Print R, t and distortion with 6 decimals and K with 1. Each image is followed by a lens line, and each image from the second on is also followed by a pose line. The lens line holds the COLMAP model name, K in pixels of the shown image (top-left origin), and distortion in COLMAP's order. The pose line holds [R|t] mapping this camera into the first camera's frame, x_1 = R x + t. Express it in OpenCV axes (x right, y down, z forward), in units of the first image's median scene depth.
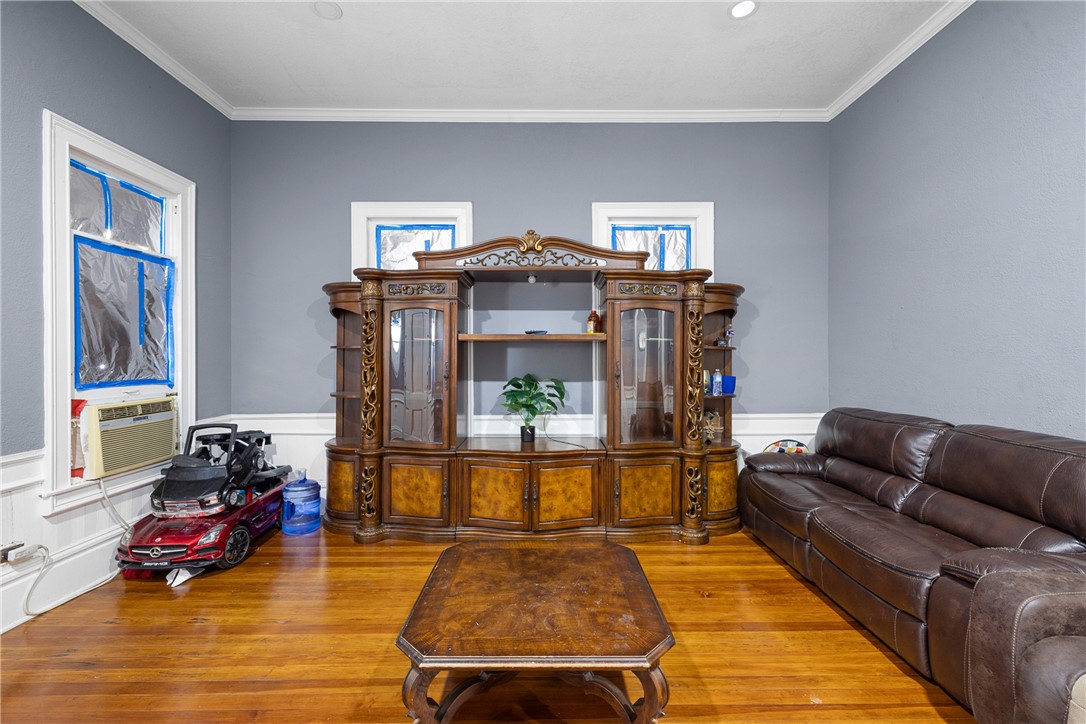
lens RADIAL K [[458.5, 0, 544.0], [0, 458.5, 355.3], [0, 0, 1]] dist [0.001515, -0.000180]
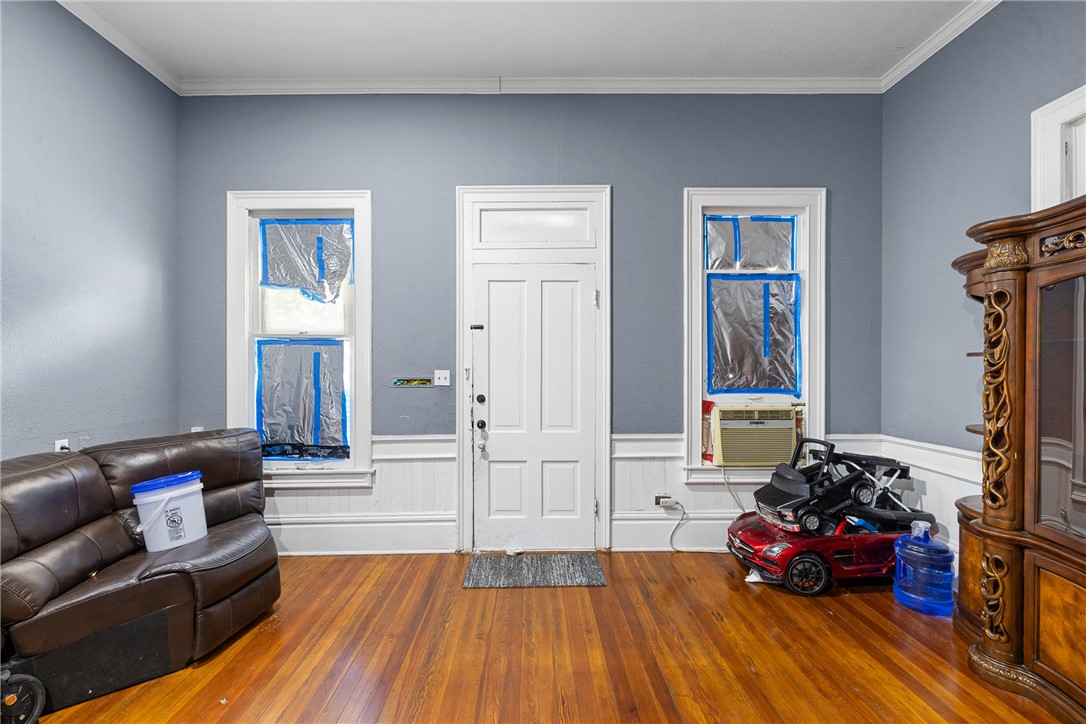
lens RADIAL K [[458.5, 0, 539.3], [0, 458.5, 369.6], [0, 0, 1]] dist [0.001515, -0.000180]
pose [[0.001421, 0.011182, -0.999936, 0.212906], [0.001513, 0.999936, 0.011184, -0.005485], [0.999998, -0.001529, 0.001404, 0.408139]]
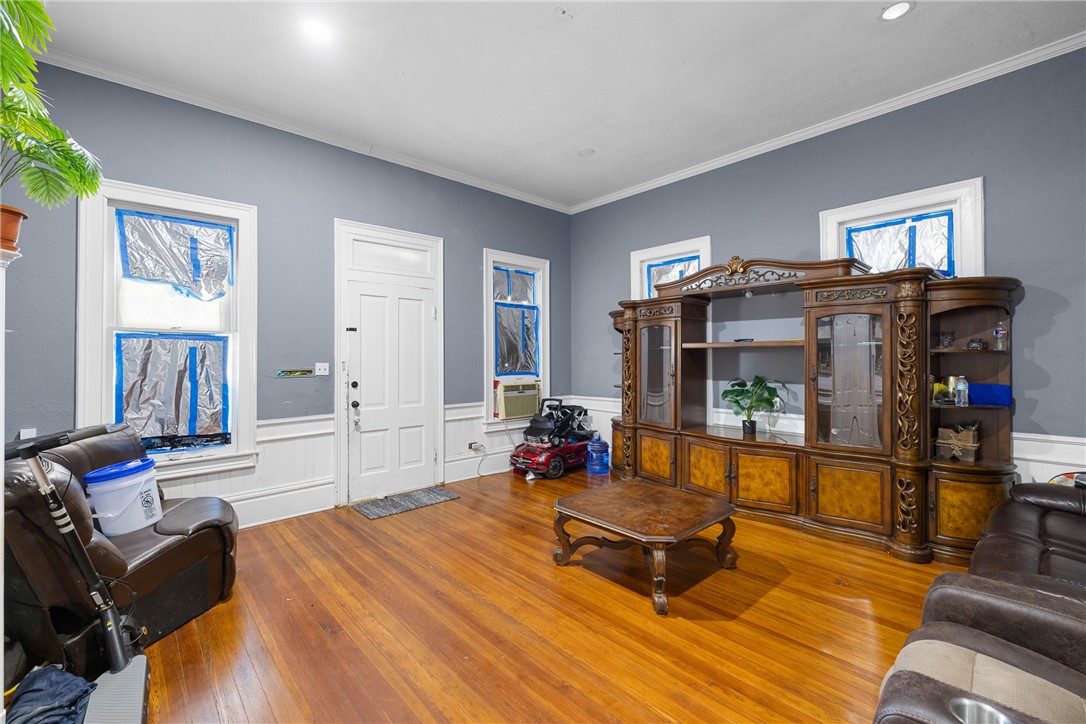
lens RADIAL K [[458.5, 0, 538.8], [0, 458.5, 357.7], [0, 0, 1]] dist [0.001515, -0.000180]
pose [[0.661603, -0.001491, -0.749853, 0.533757], [0.002207, 0.999998, -0.000040, -0.005845], [0.749851, -0.001628, 0.661604, -0.187485]]
